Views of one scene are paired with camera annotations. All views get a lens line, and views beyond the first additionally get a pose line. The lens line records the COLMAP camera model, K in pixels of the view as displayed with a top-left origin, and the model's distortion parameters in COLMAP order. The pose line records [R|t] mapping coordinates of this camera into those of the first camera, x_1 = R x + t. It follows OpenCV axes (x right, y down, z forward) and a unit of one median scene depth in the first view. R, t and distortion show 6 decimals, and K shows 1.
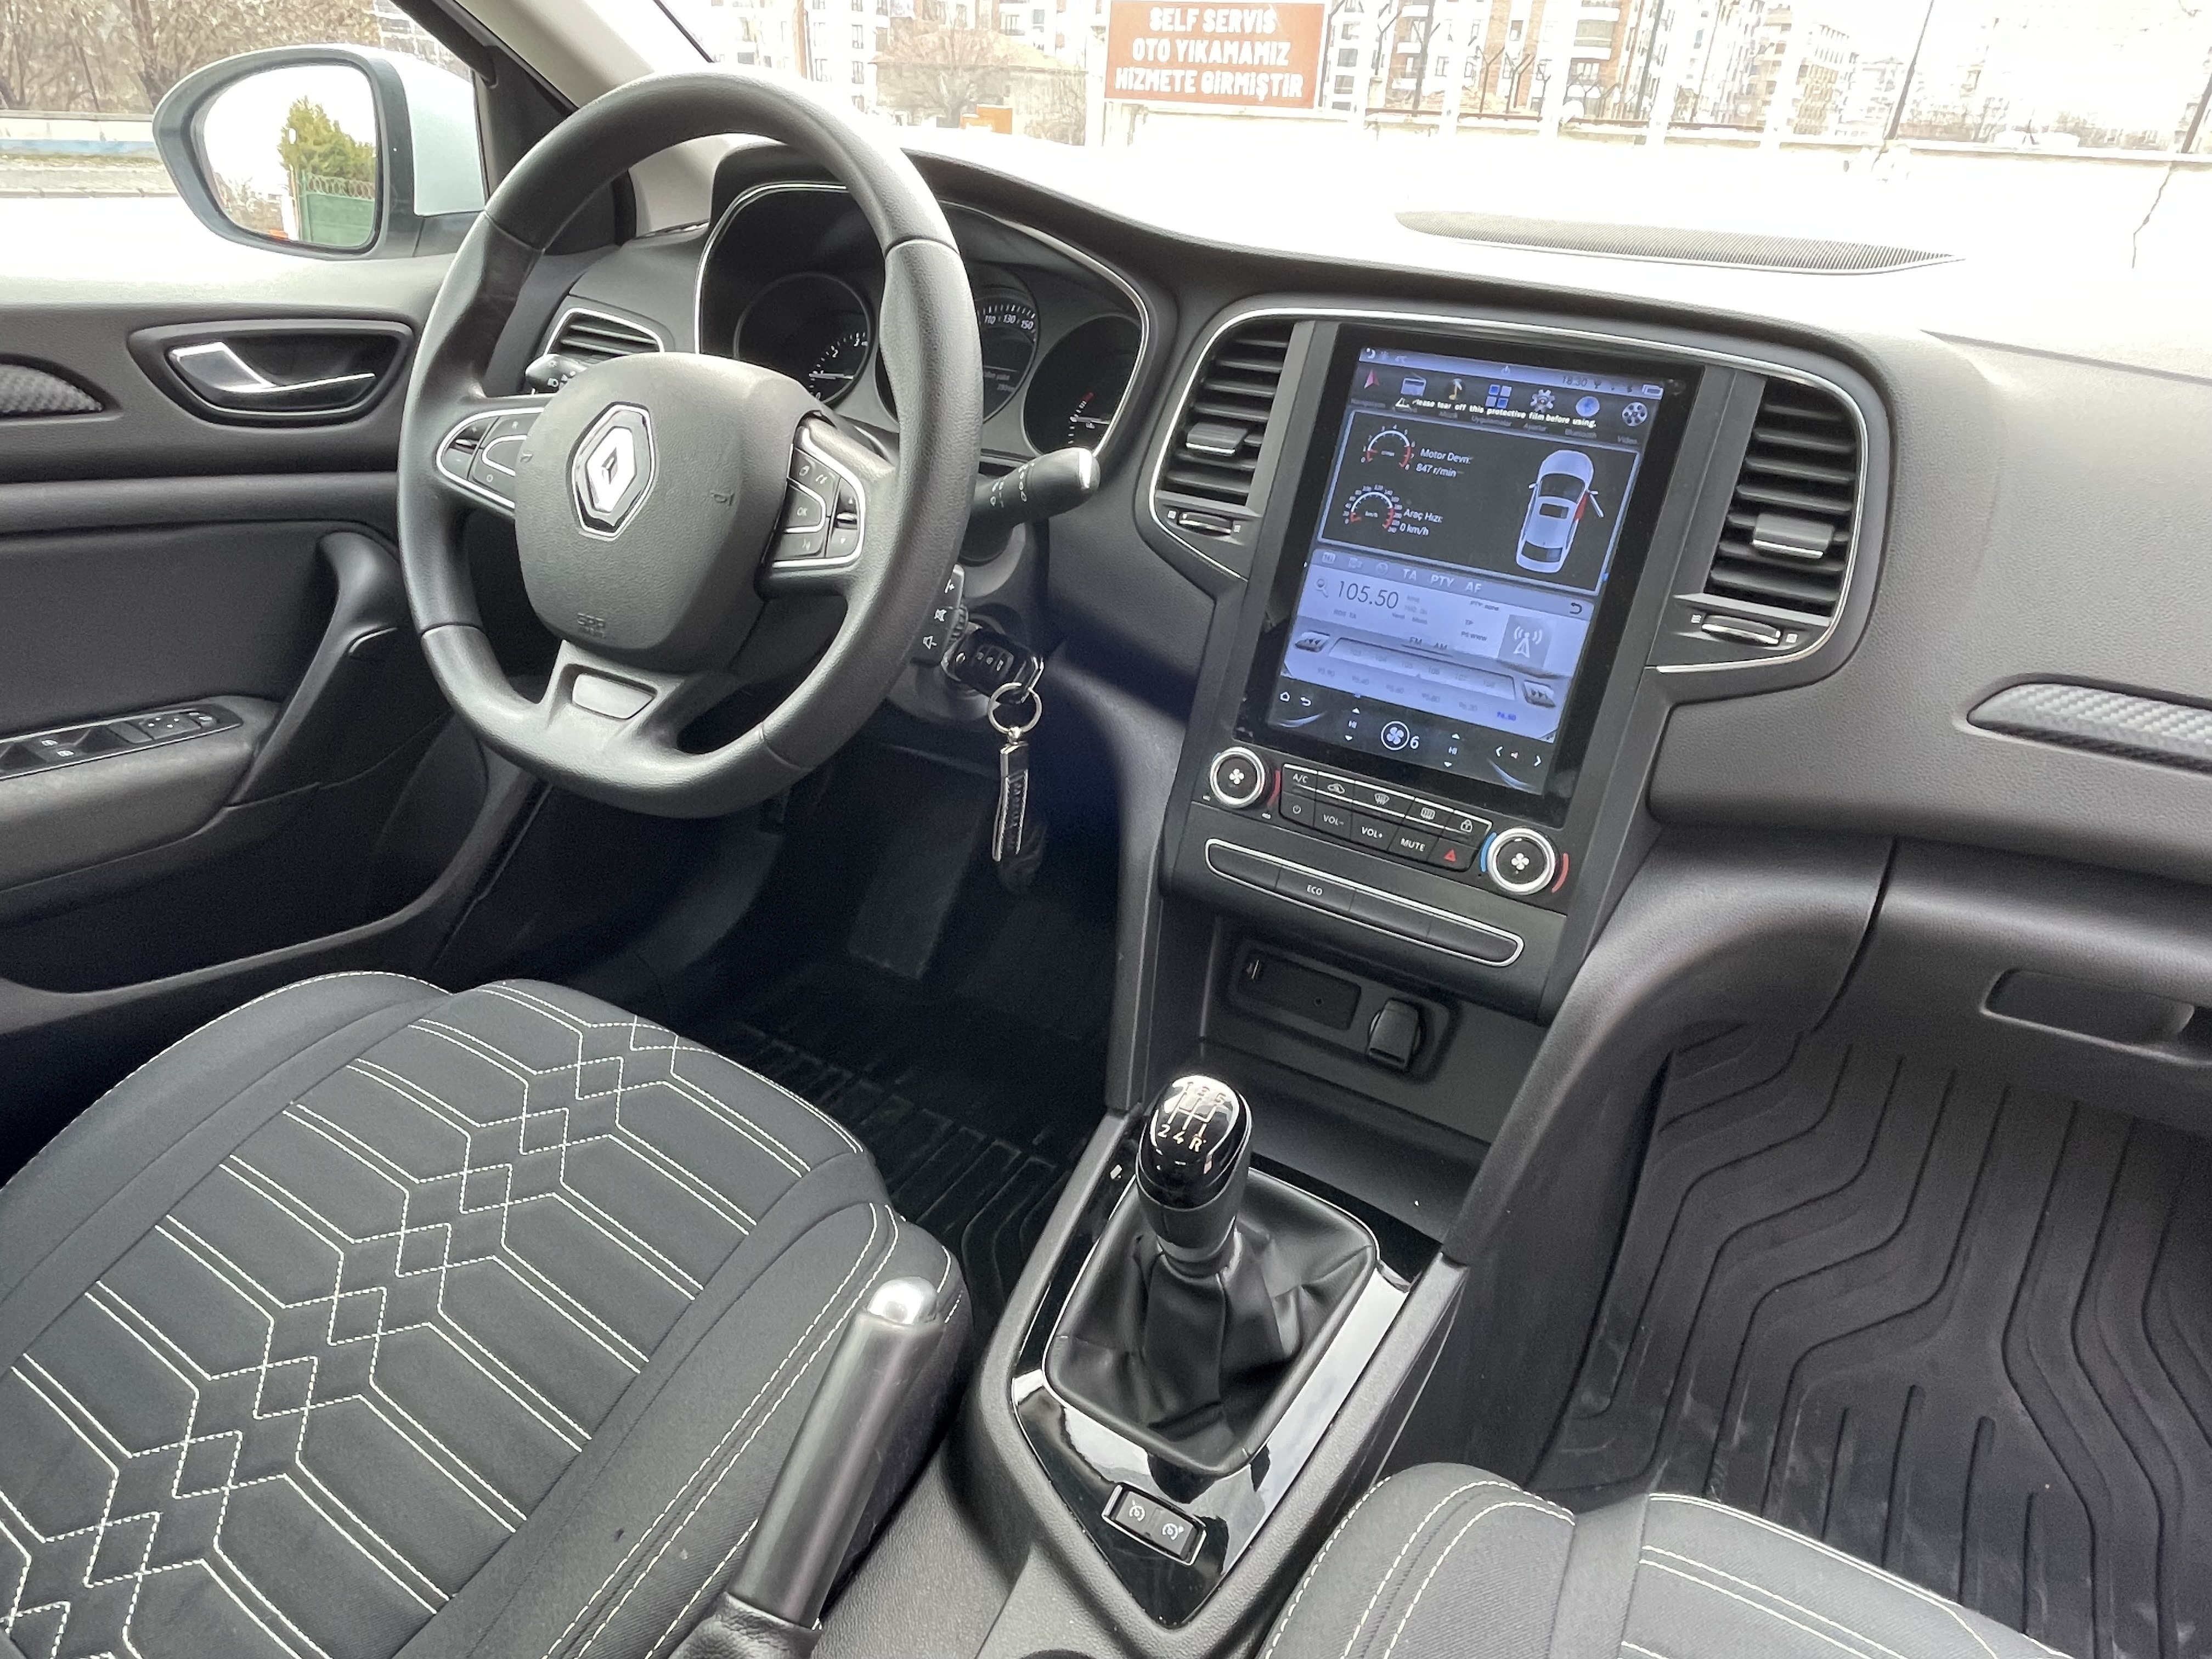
lens RADIAL K [[1299.7, 0, 1082.2], [0, 1299.7, 836.0], [0, 0, 1]] dist [-0.002717, -0.002598]
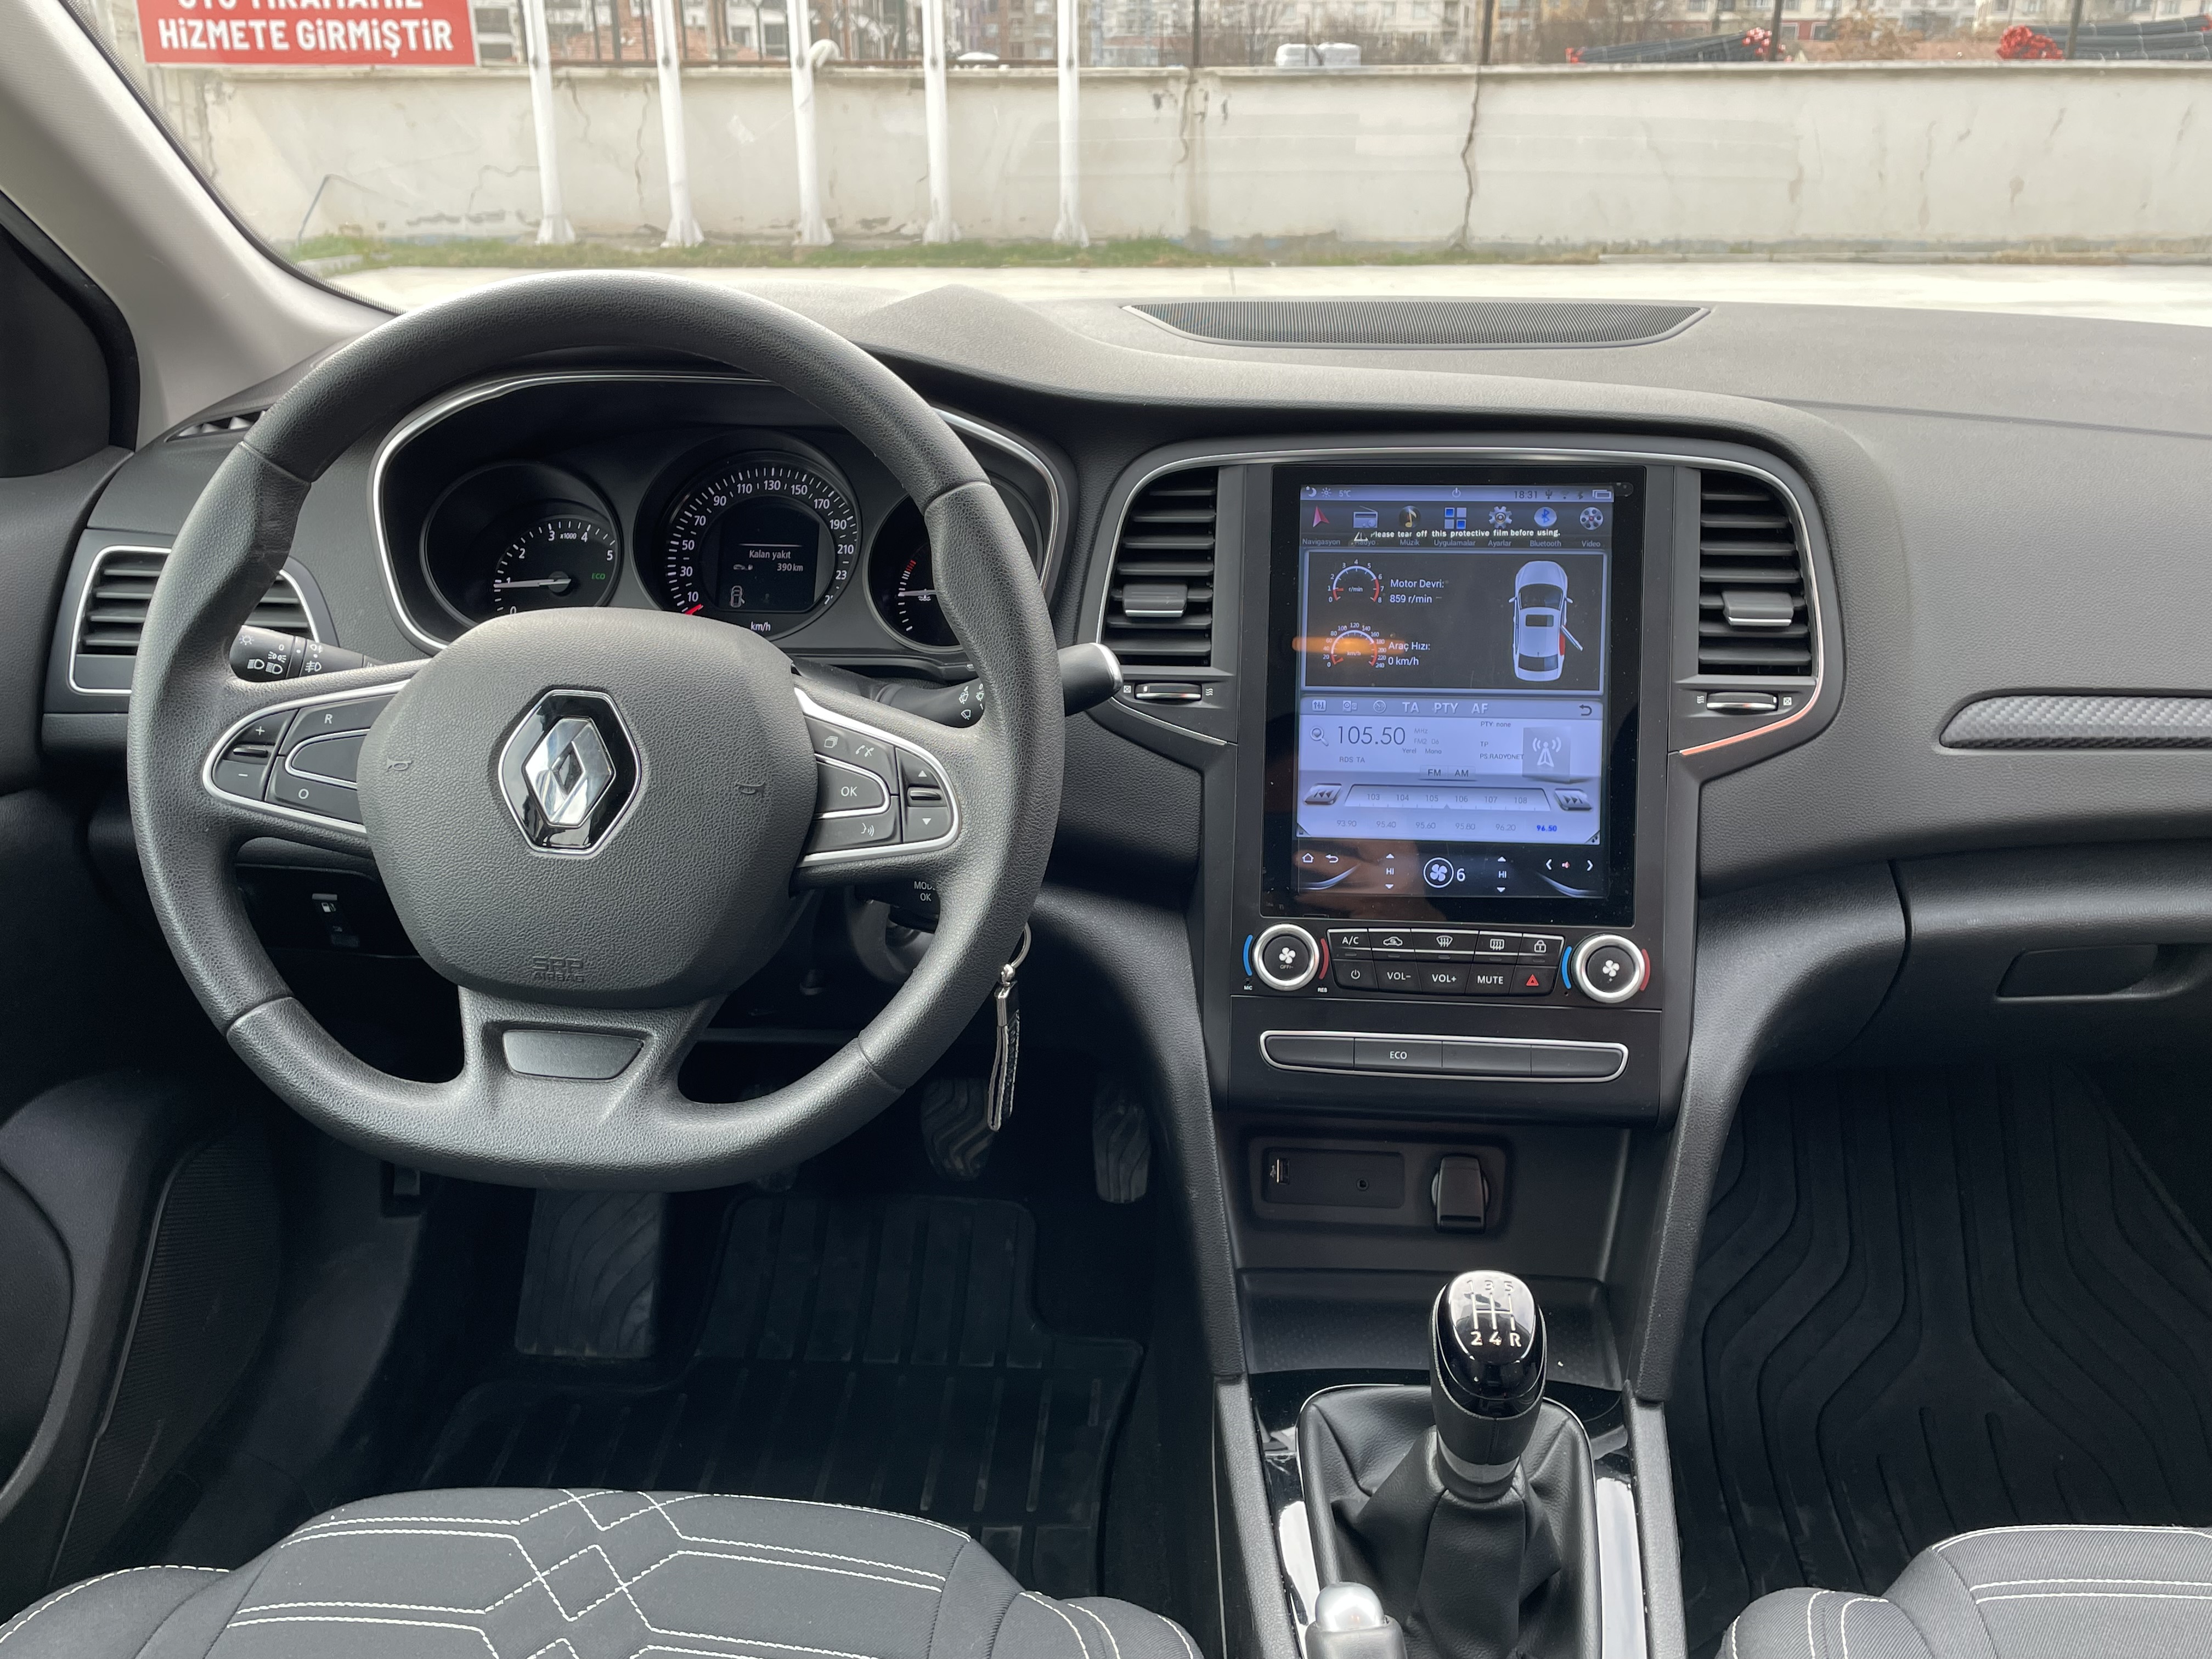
lens RADIAL K [[1844.0, 0, 1111.9], [0, 1844.0, 820.2], [0, 0, 1]] dist [0.090915, -0.124188]
pose [[0.886976, -0.211014, 0.410788, -0.499488], [0.258227, 0.964071, -0.062342, -0.089028], [-0.382874, 0.161372, 0.909597, -0.135909]]
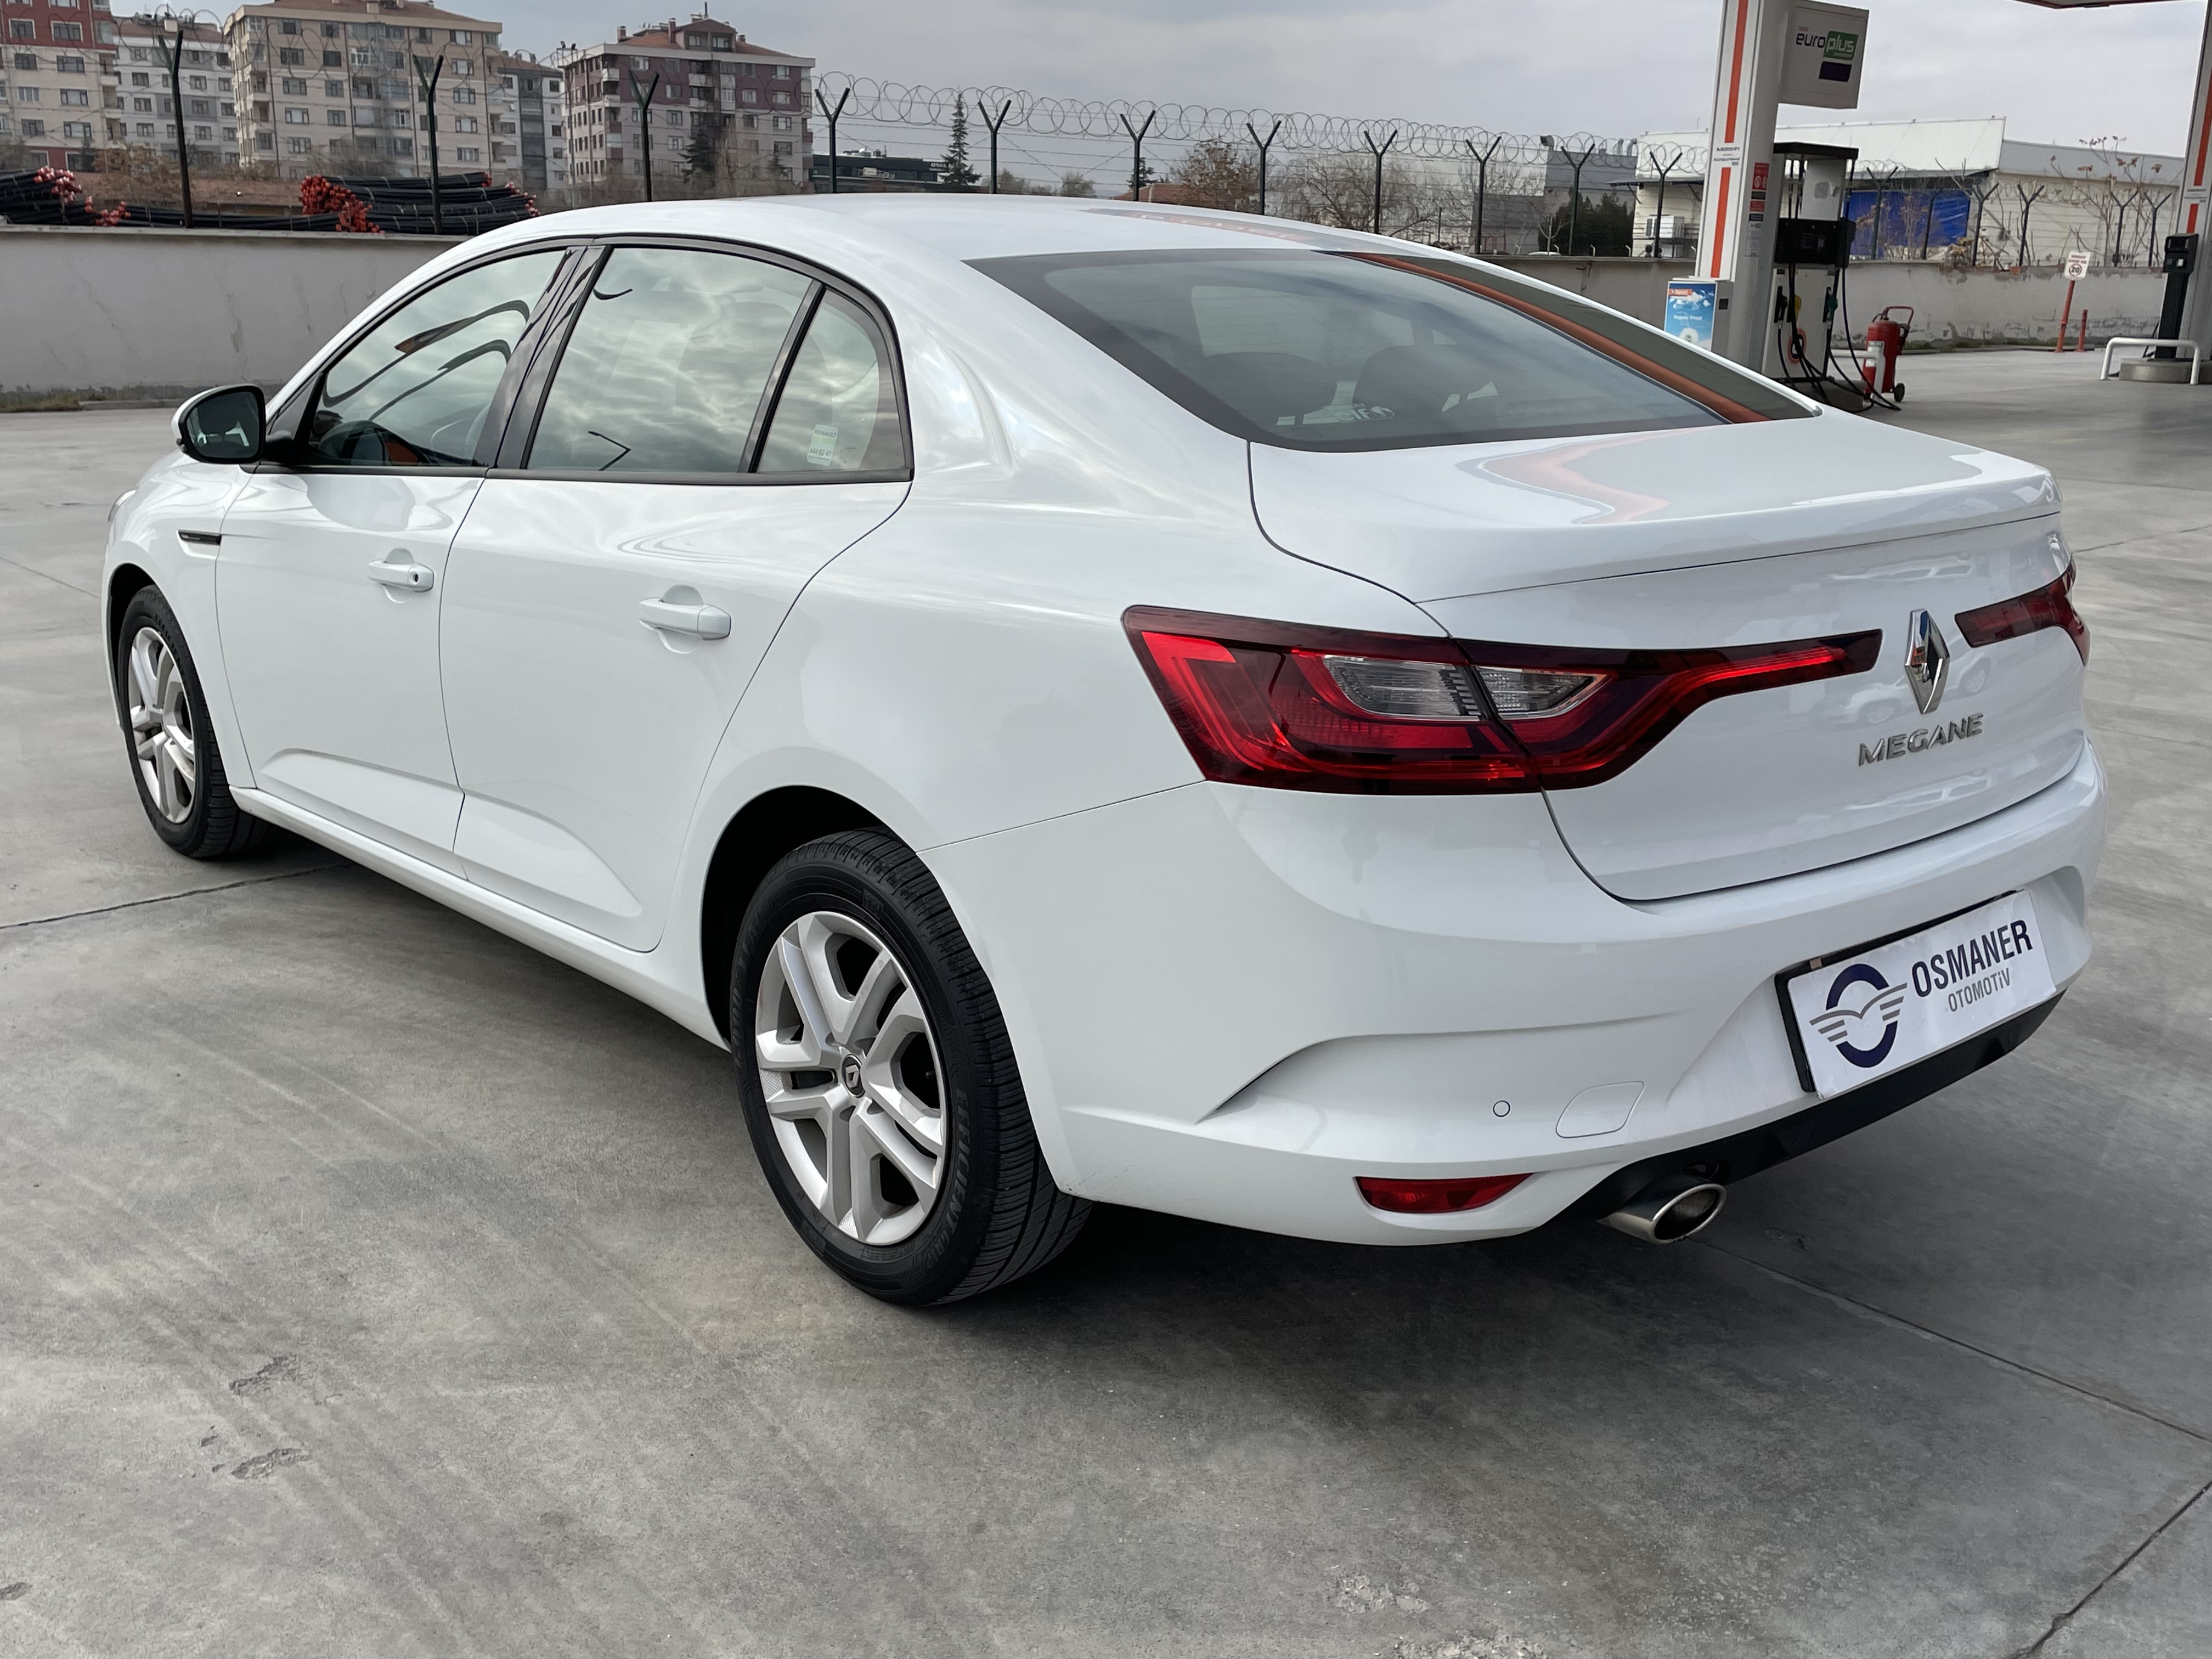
lens RADIAL K [[2040.5, 0, 1068.3], [0, 2040.5, 875.8], [0, 0, 1]] dist [0.085241, -0.112815]
pose [[0.322206, -0.313860, 0.893127, -6.140736], [0.449045, 0.881221, 0.147677, 0.596564], [-0.833392, 0.353471, 0.424872, -2.714539]]
